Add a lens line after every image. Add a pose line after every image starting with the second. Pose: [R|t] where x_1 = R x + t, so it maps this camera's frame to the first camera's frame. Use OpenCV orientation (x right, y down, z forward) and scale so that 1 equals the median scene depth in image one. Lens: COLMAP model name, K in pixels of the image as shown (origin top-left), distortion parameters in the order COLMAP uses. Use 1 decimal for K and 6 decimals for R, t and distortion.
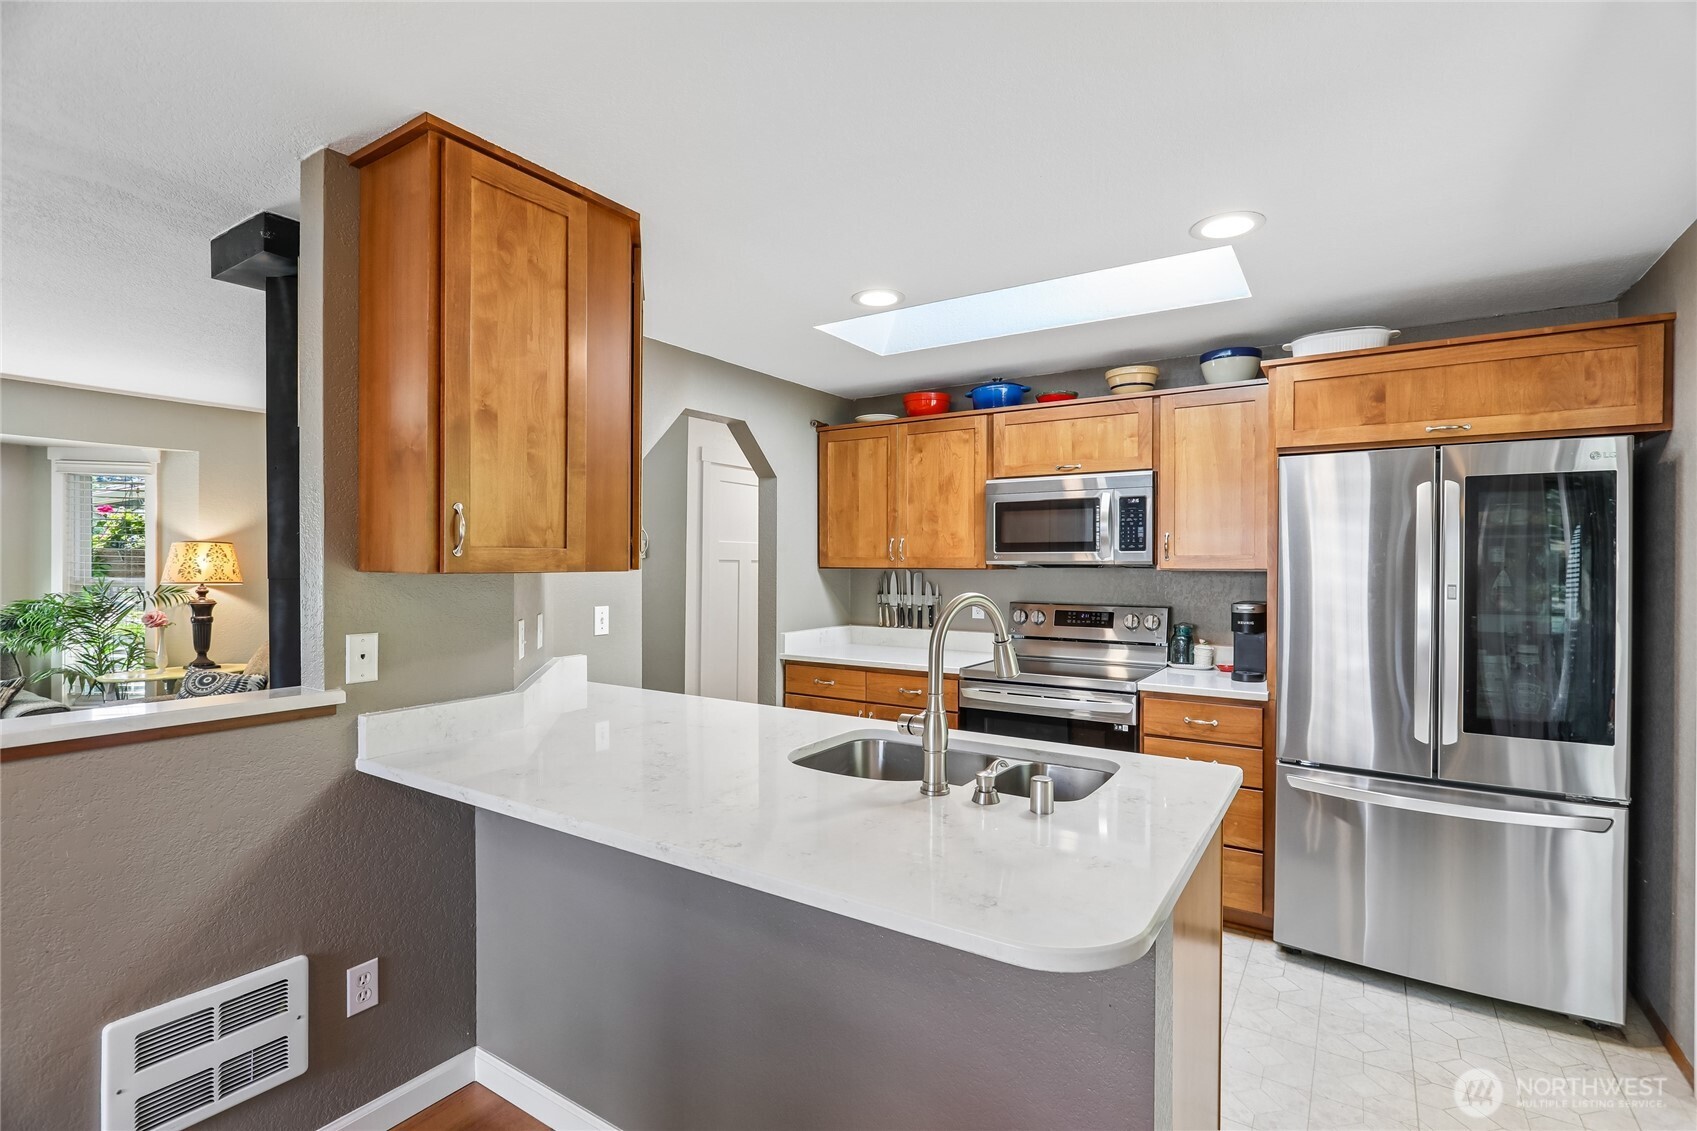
lens RADIAL K [[795.1, 0, 850.7], [0, 795.1, 565.9], [0, 0, 1]] dist [-0.007038, 0.003885]
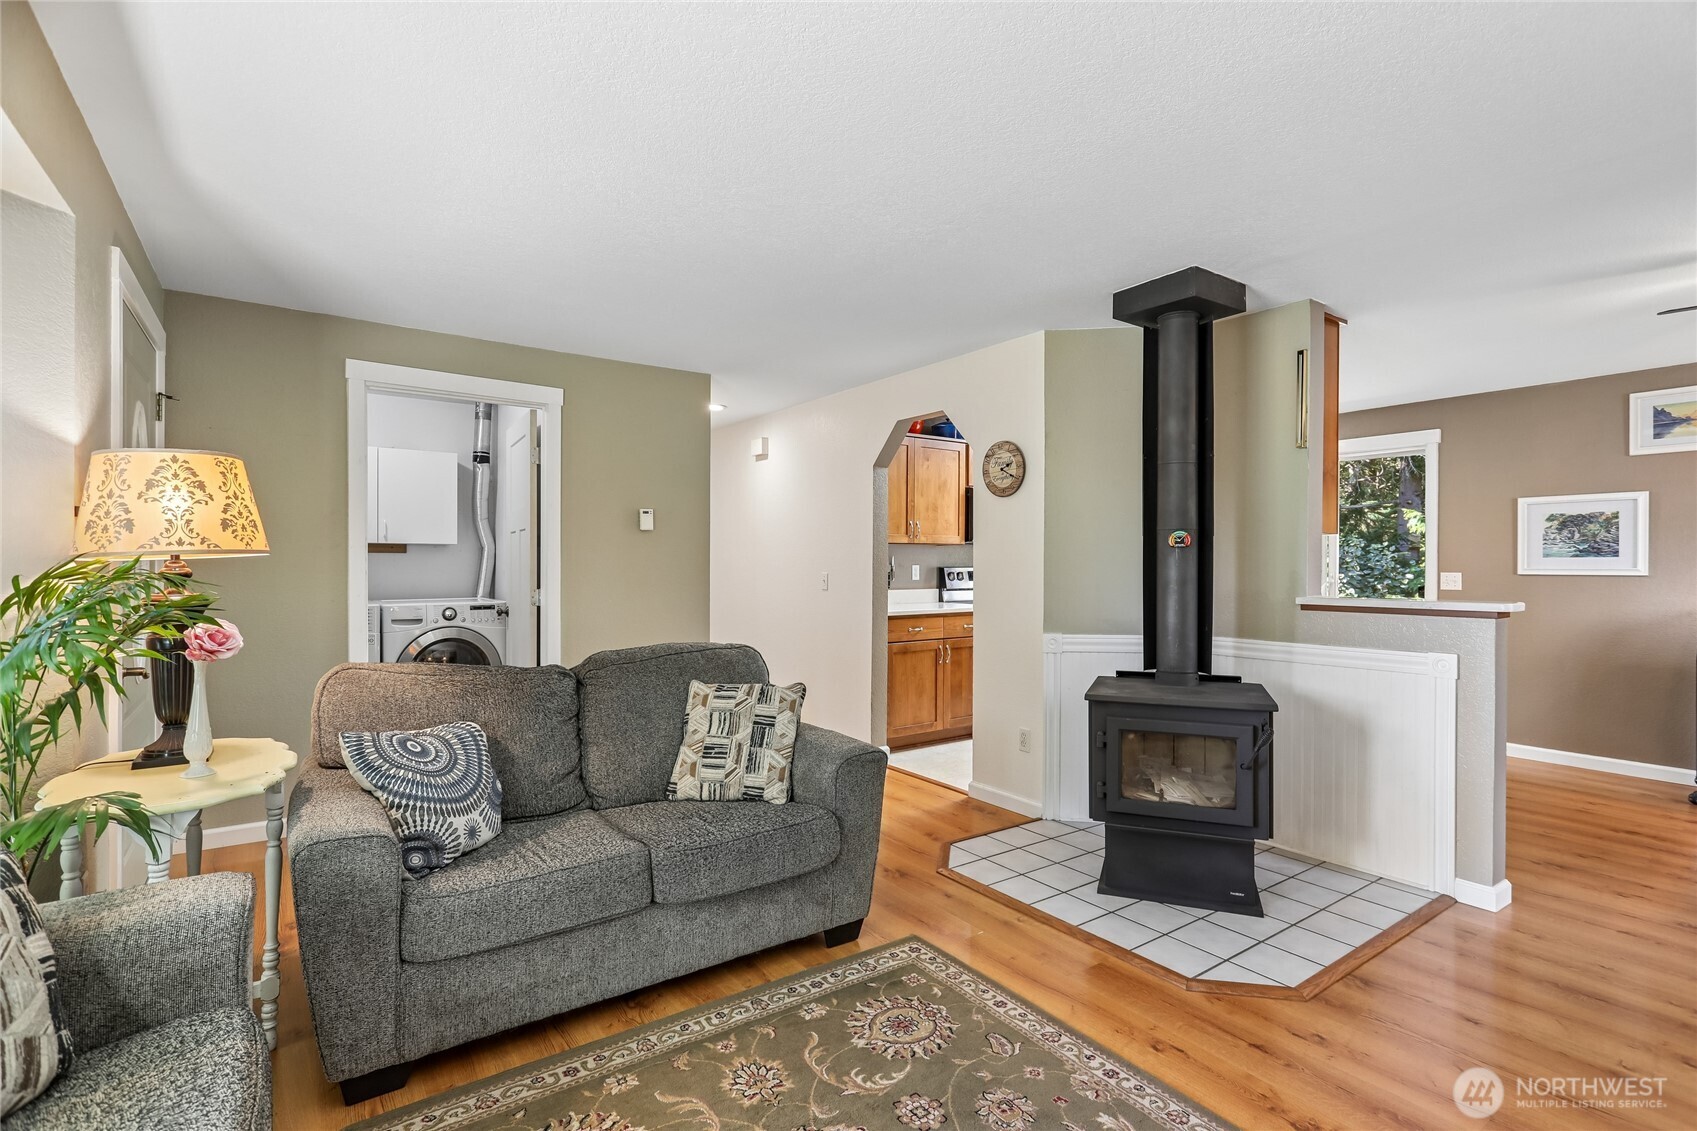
lens RADIAL K [[795.1, 0, 851.6], [0, 795.1, 565.7], [0, 0, 1]] dist [-0.007038, 0.003885]
pose [[0.364662, -0.008304, 0.931103, -1.296631], [0.004869, 0.999964, 0.007012, 0.032291], [-0.931127, 0.001976, 0.364689, 0.624271]]
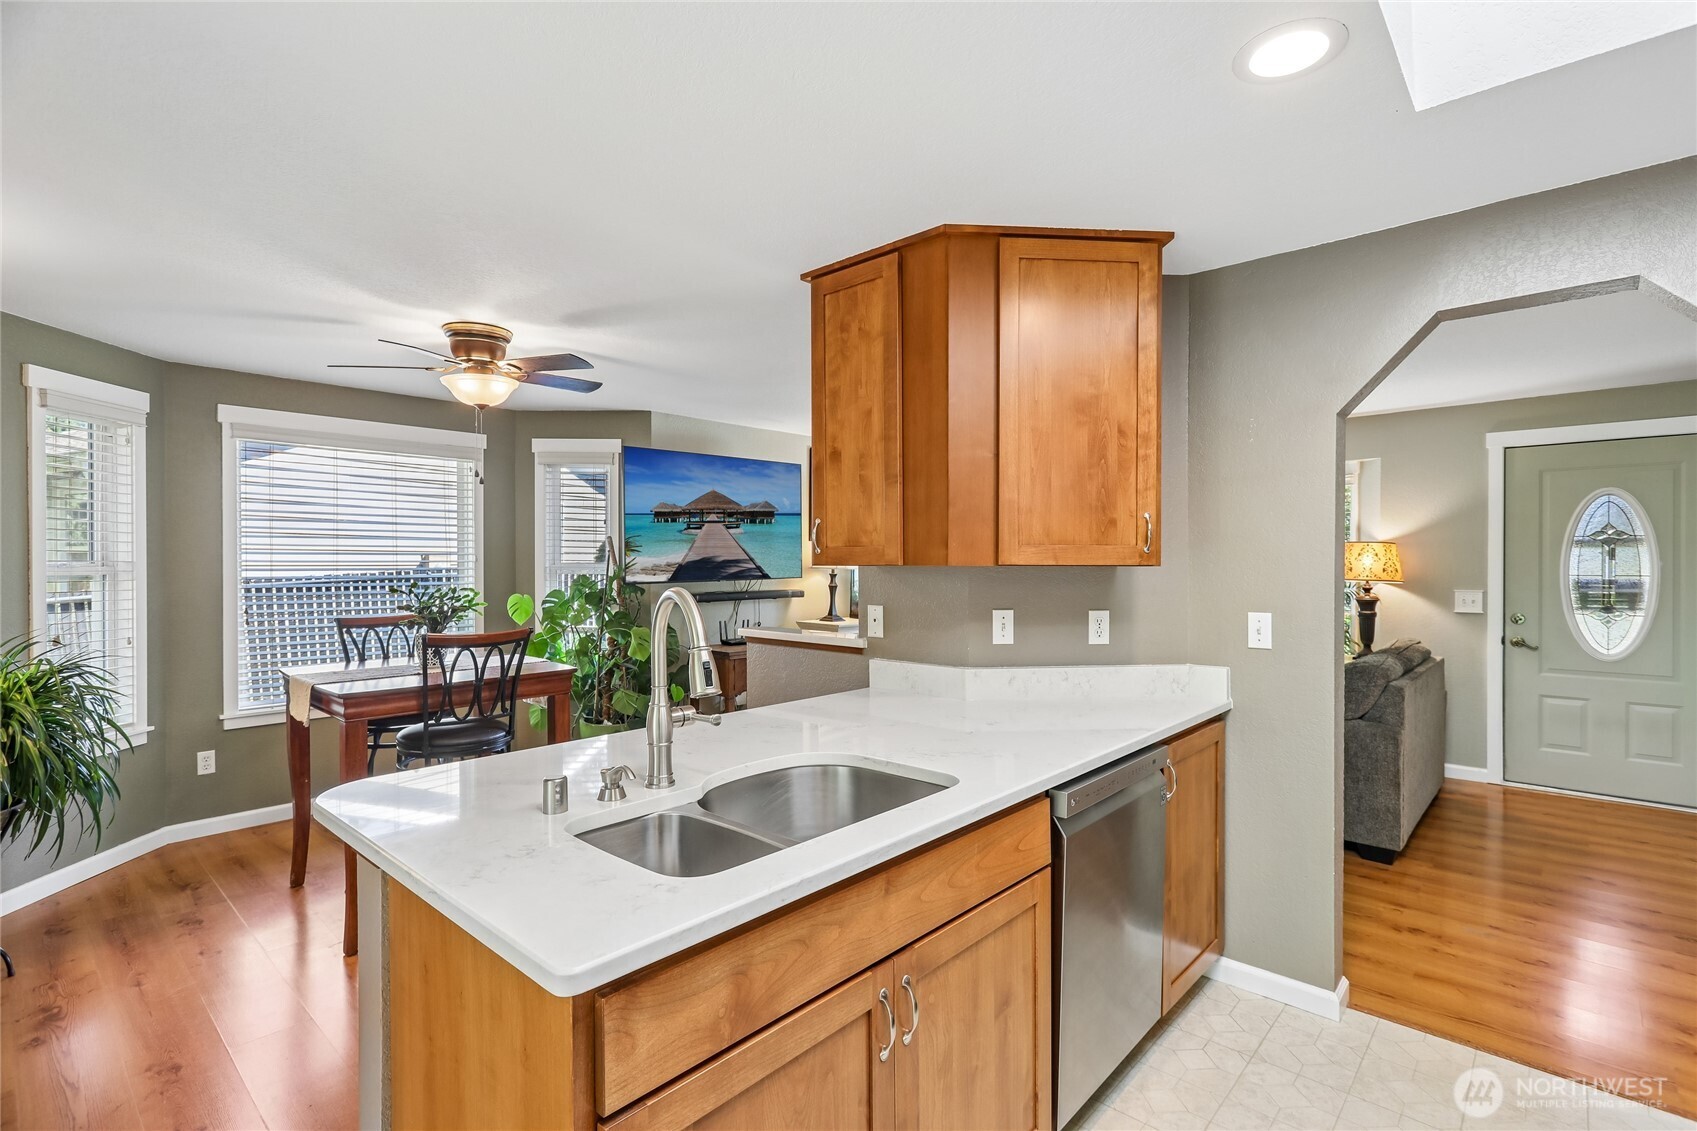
lens RADIAL K [[795.1, 0, 854.0], [0, 795.1, 566.6], [0, 0, 1]] dist [-0.007038, 0.003885]
pose [[-0.156813, 0.003432, -0.987622, 0.433140], [-0.005092, 0.999978, 0.004283, 0.002299], [0.987615, 0.005700, -0.156792, 0.576571]]
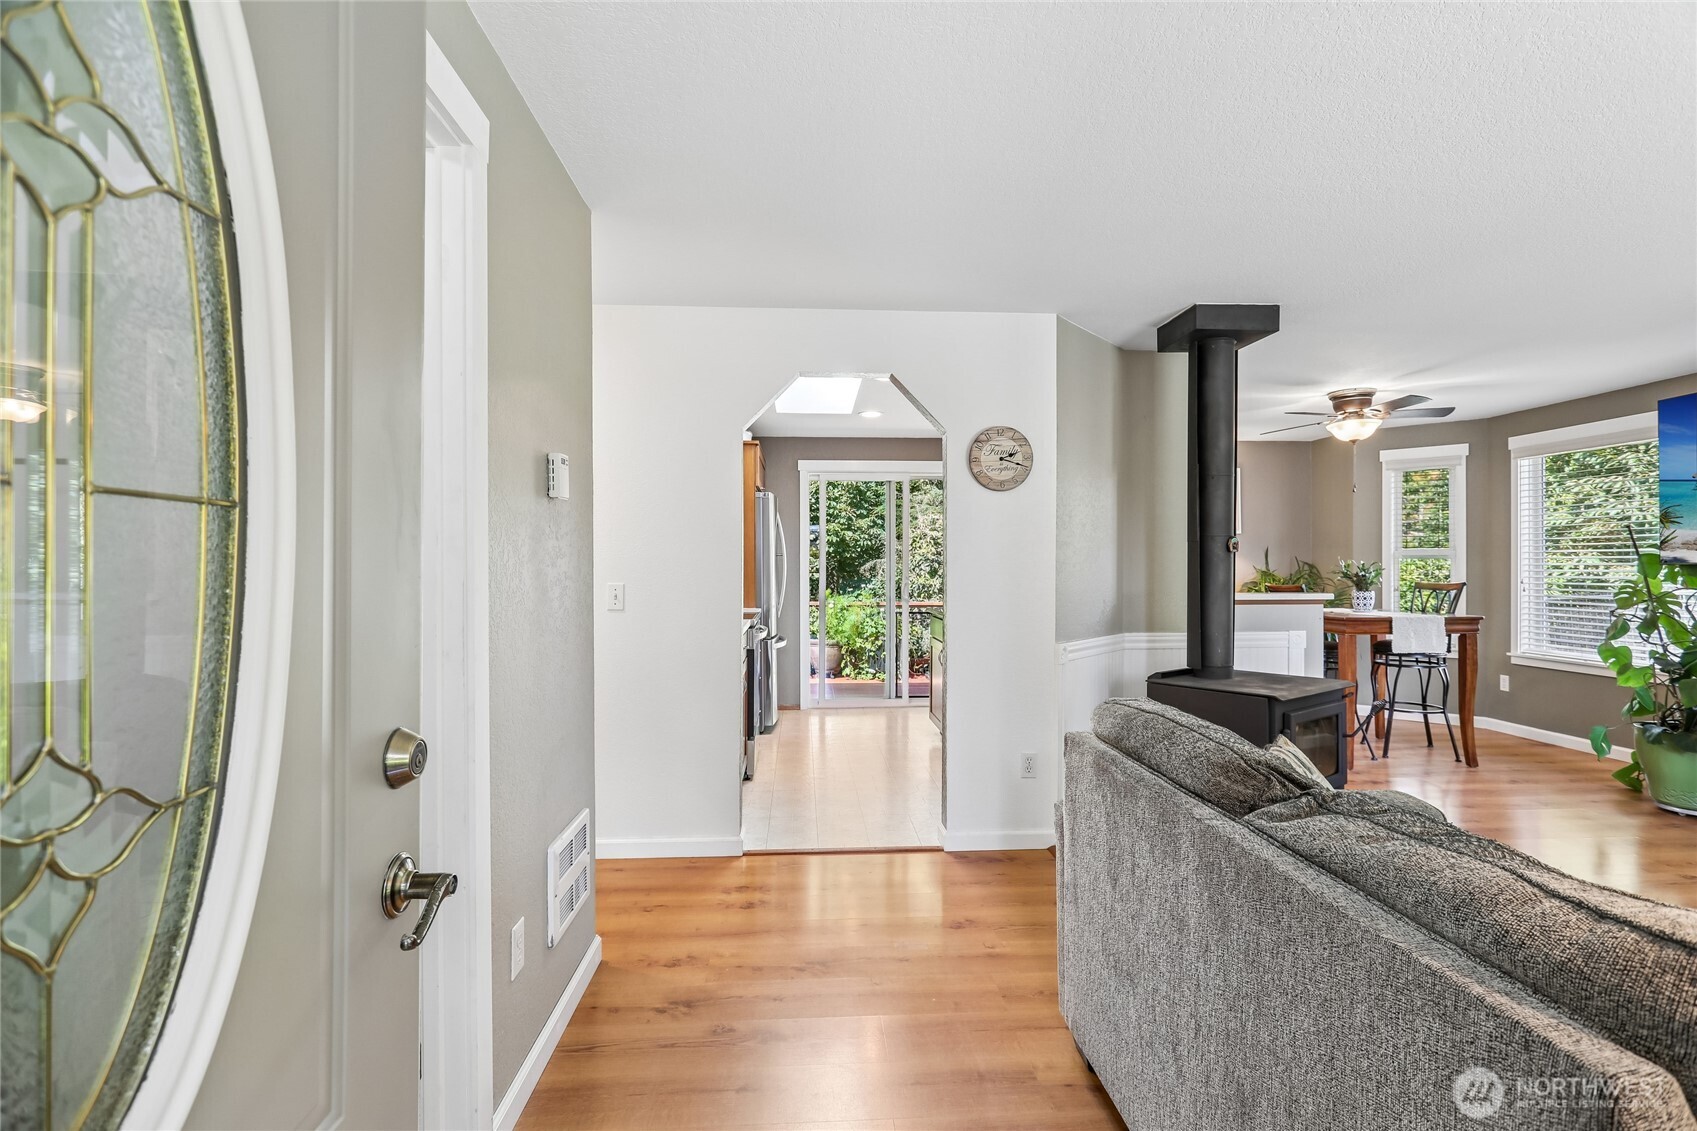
lens RADIAL K [[795.1, 0, 849.9], [0, 795.1, 568.0], [0, 0, 1]] dist [-0.007038, 0.003885]
pose [[-0.599145, -0.008456, 0.800596, -0.885400], [0.000707, 0.999938, 0.011091, 0.027828], [-0.800640, 0.007211, -0.599102, 1.472040]]
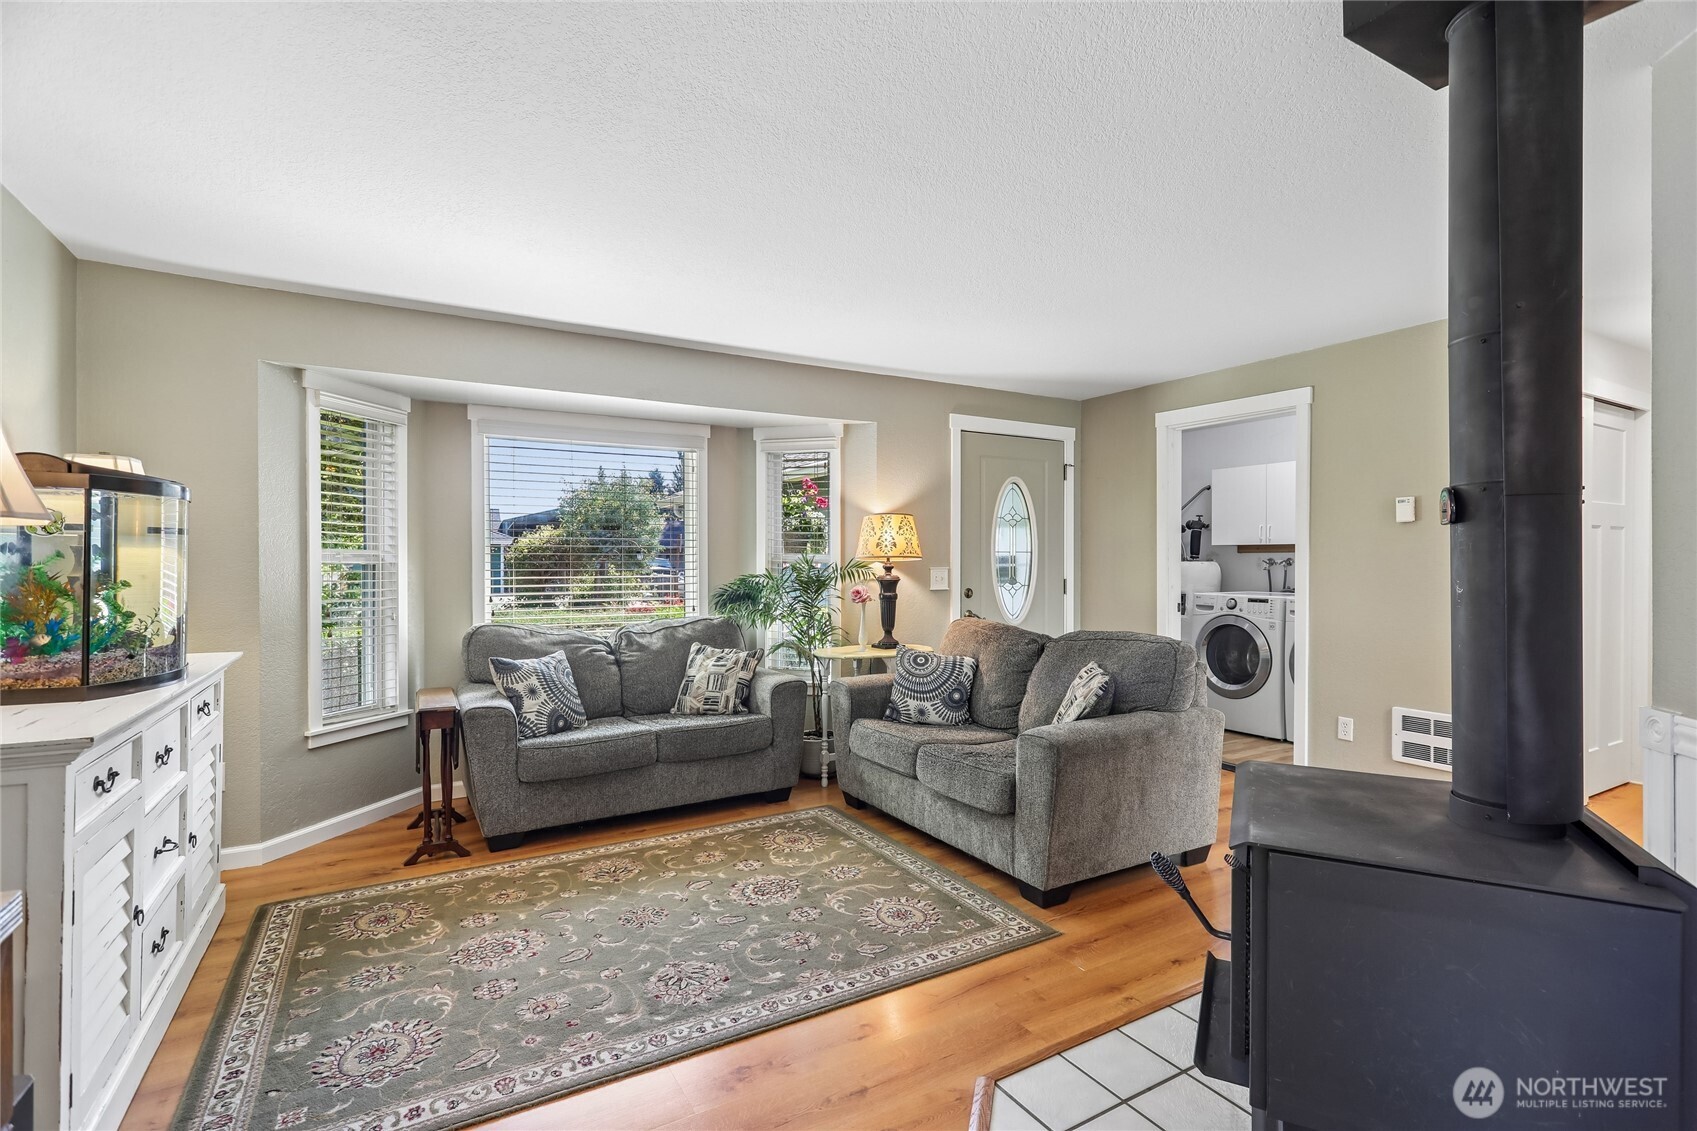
lens RADIAL K [[795.1, 0, 847.1], [0, 795.1, 565.6], [0, 0, 1]] dist [-0.007038, 0.003885]
pose [[0.895709, -0.005650, -0.444605, -0.526617], [0.005804, 0.999983, -0.001016, 0.037932], [0.444604, -0.001671, 0.895726, 0.145783]]
